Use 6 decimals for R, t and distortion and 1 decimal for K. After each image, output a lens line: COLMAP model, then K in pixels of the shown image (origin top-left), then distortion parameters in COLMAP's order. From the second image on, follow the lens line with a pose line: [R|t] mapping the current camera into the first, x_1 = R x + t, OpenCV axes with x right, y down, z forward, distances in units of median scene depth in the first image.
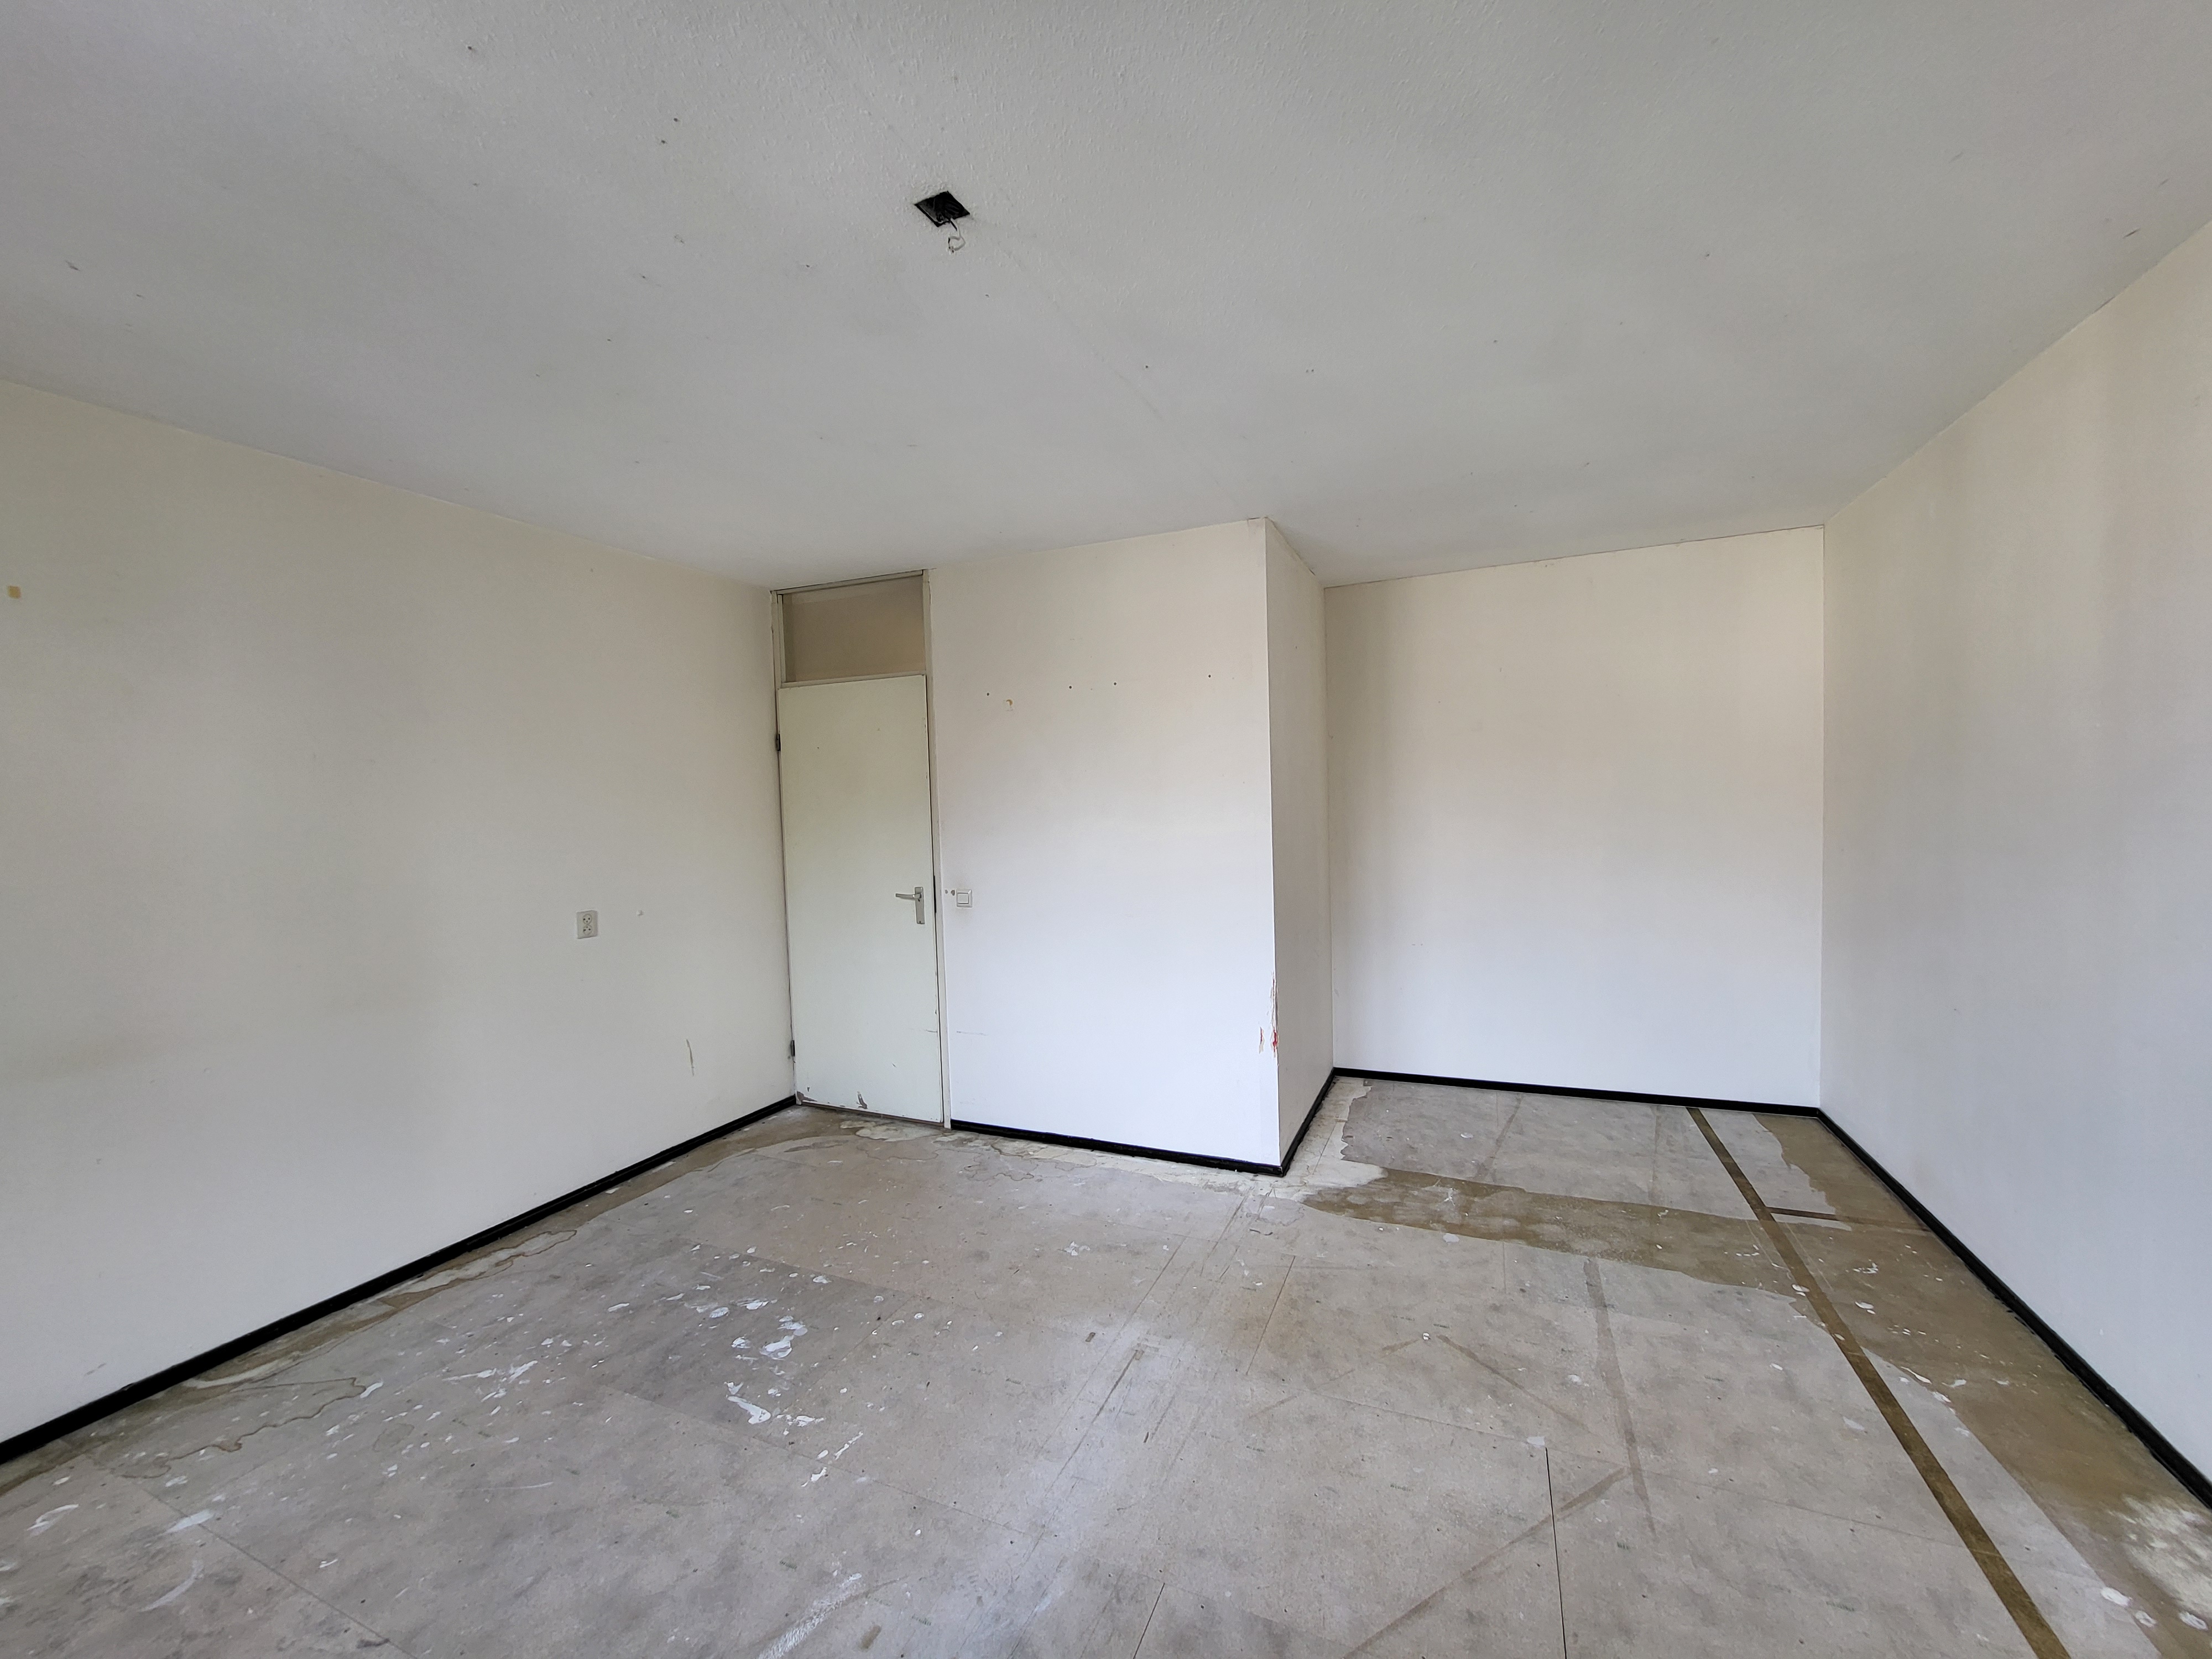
lens RADIAL K [[874.9, 0, 1103.7], [0, 874.9, 836.3], [0, 0, 1]] dist [0.000194, 0.000151]
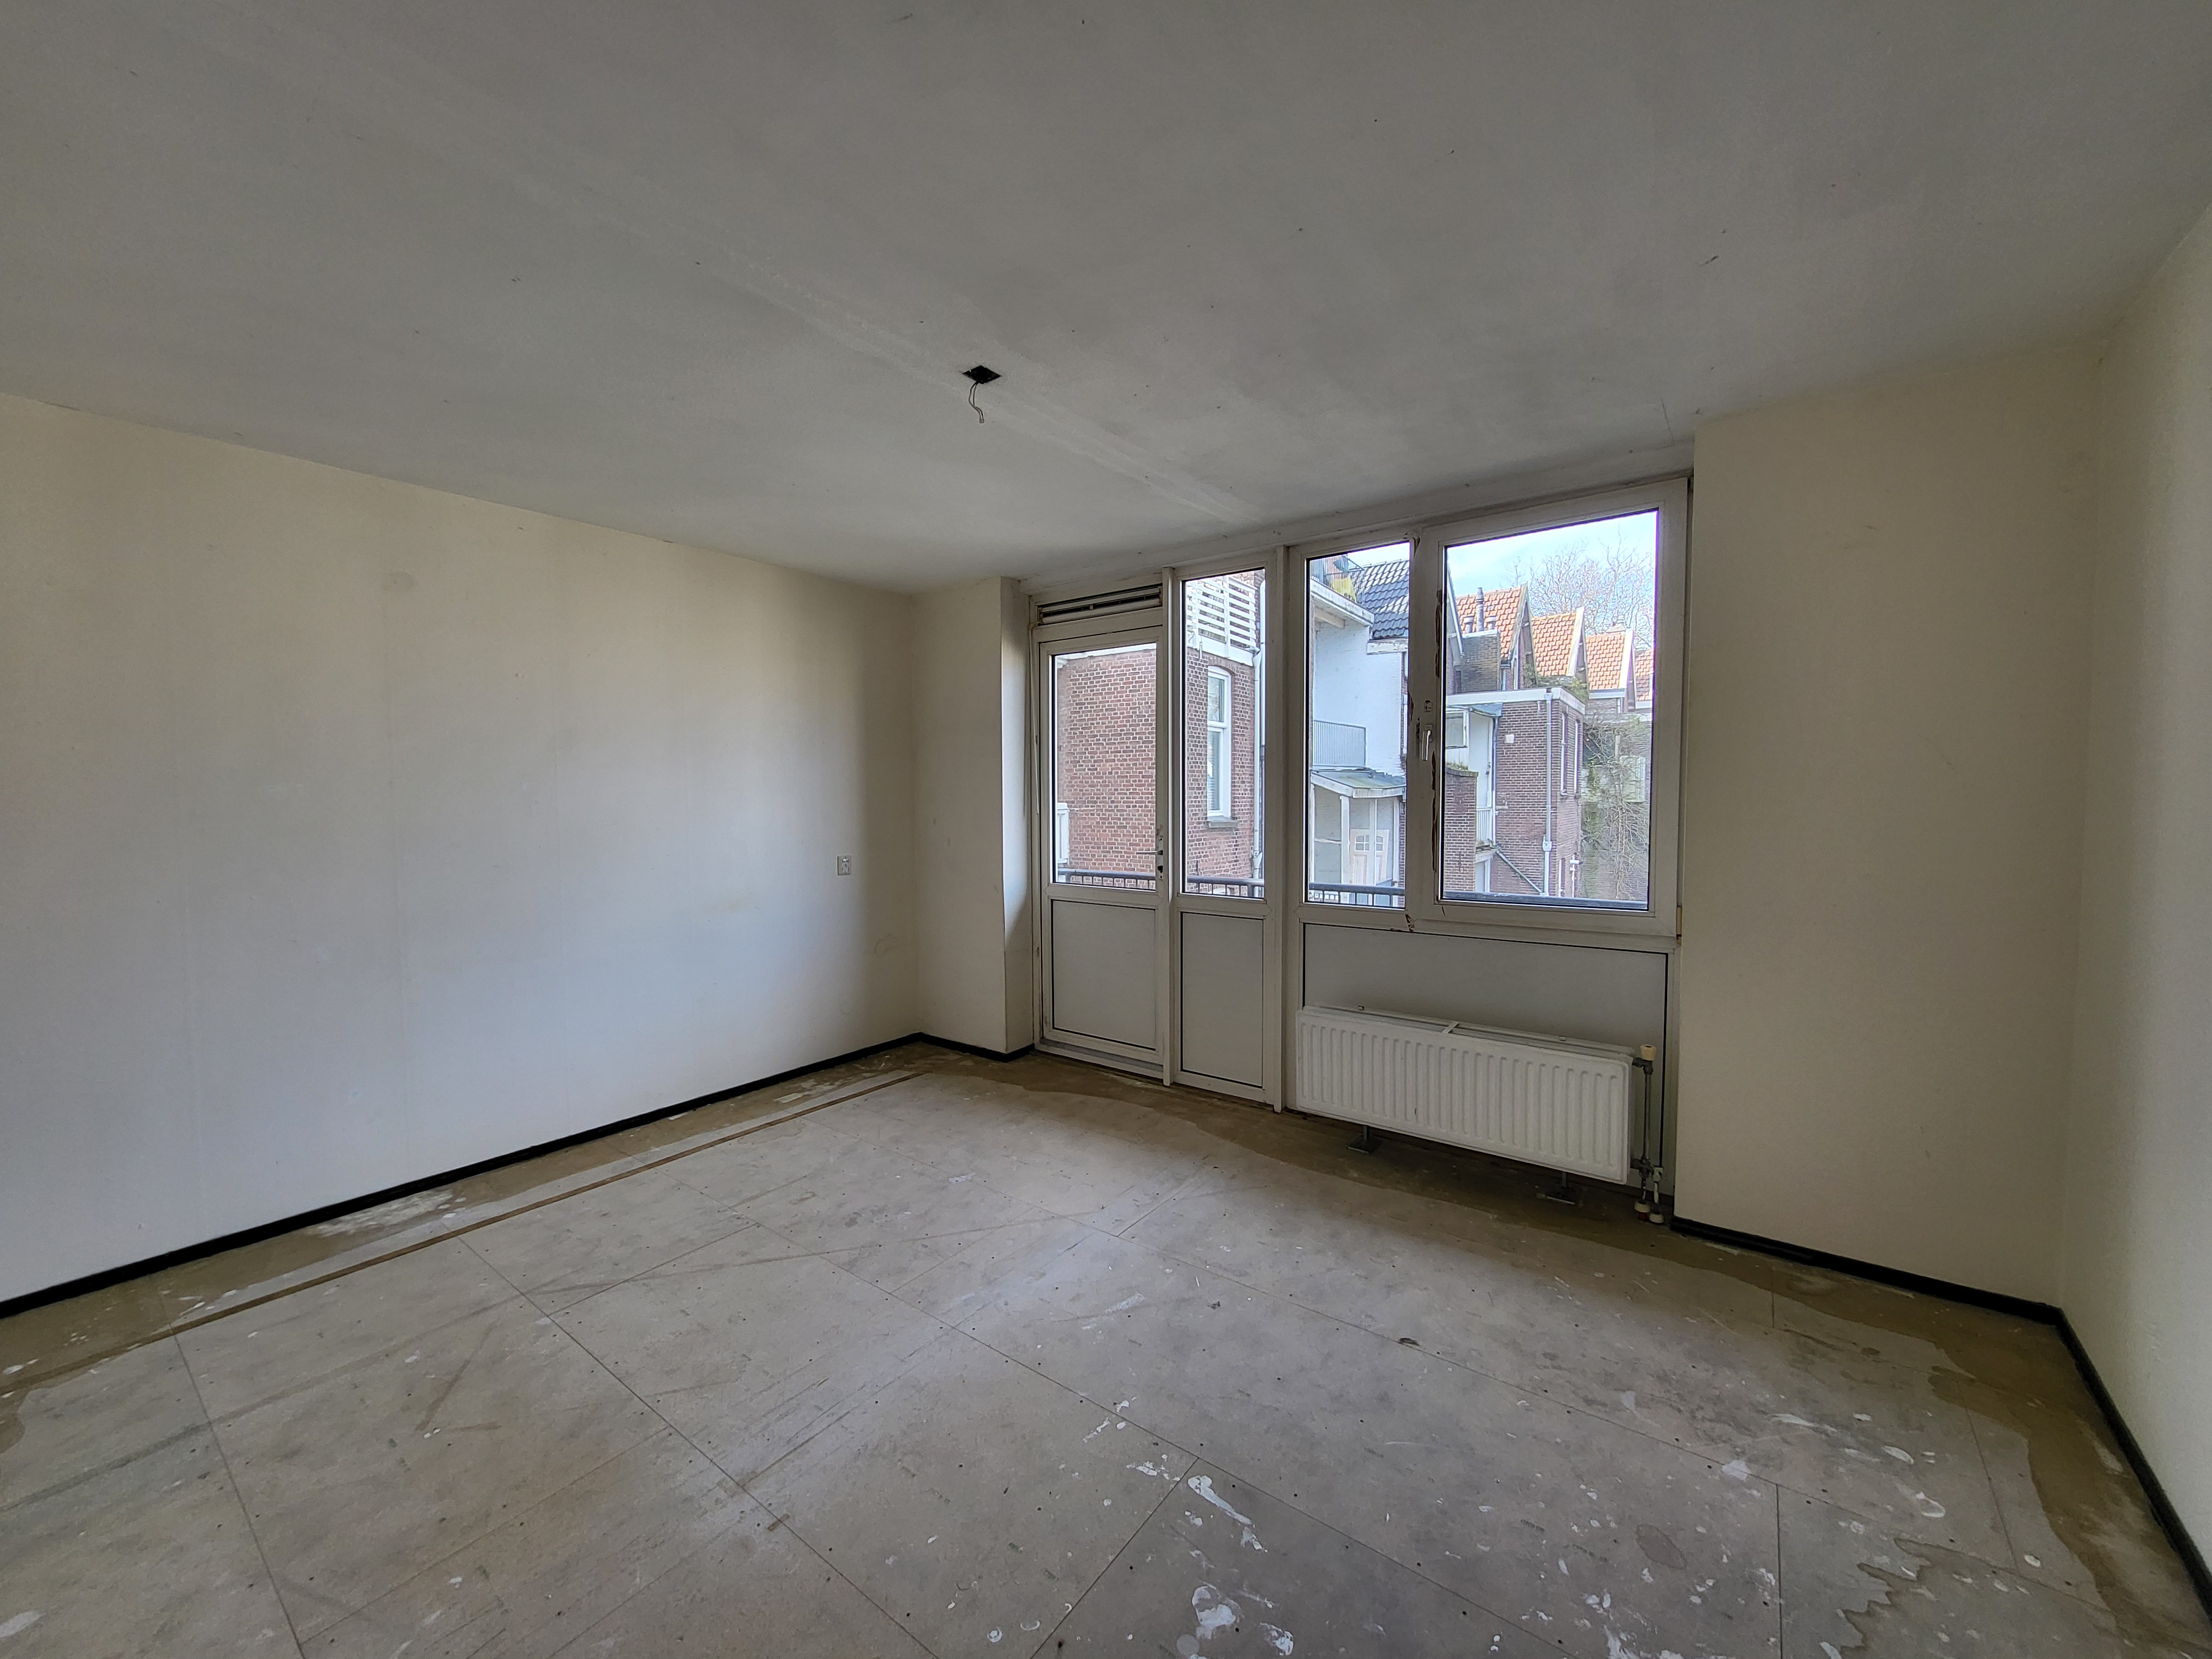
lens RADIAL K [[874.9, 0, 1103.7], [0, 874.9, 836.3], [0, 0, 1]] dist [0.000194, 0.000151]
pose [[-0.972867, 0.024971, 0.230016, -0.516899], [0.045551, 0.995373, 0.084599, -0.042180], [-0.226839, 0.092781, -0.969503, 1.803696]]
